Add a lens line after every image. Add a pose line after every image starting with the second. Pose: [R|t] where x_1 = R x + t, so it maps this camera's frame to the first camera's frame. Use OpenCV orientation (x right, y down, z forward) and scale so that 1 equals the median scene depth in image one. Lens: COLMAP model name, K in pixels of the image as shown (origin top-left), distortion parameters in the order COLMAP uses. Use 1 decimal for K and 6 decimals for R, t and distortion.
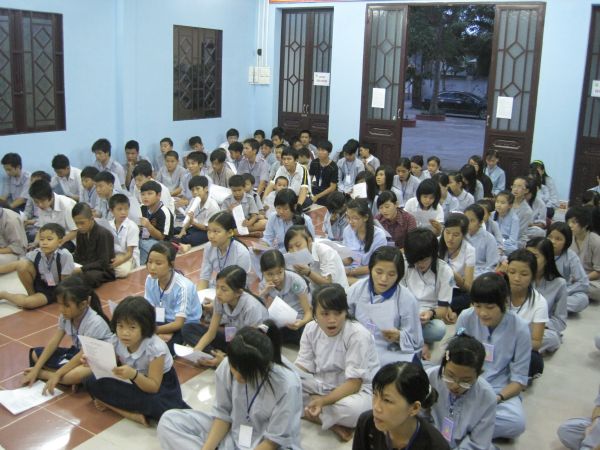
lens RADIAL K [[586.1, 0, 317.4], [0, 586.1, 222.6], [0, 0, 1]] dist [-0.143682, 0.029199]
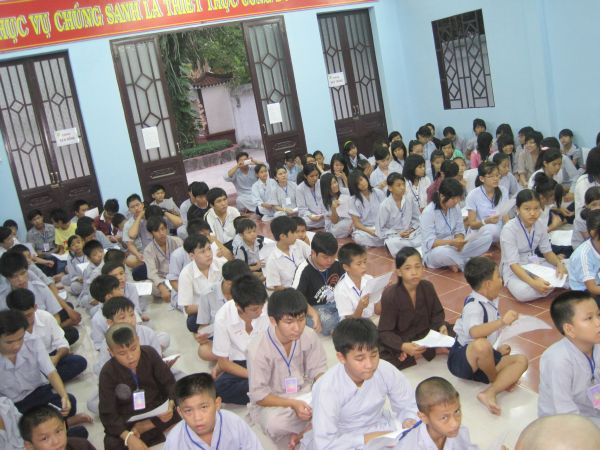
lens RADIAL K [[586.1, 0, 317.4], [0, 586.1, 222.6], [0, 0, 1]] dist [-0.143682, 0.029199]
pose [[0.507645, -0.320601, 0.799695, -0.527575], [0.392908, 0.912196, 0.116286, -0.095341], [-0.766760, 0.255174, 0.589038, 0.299032]]
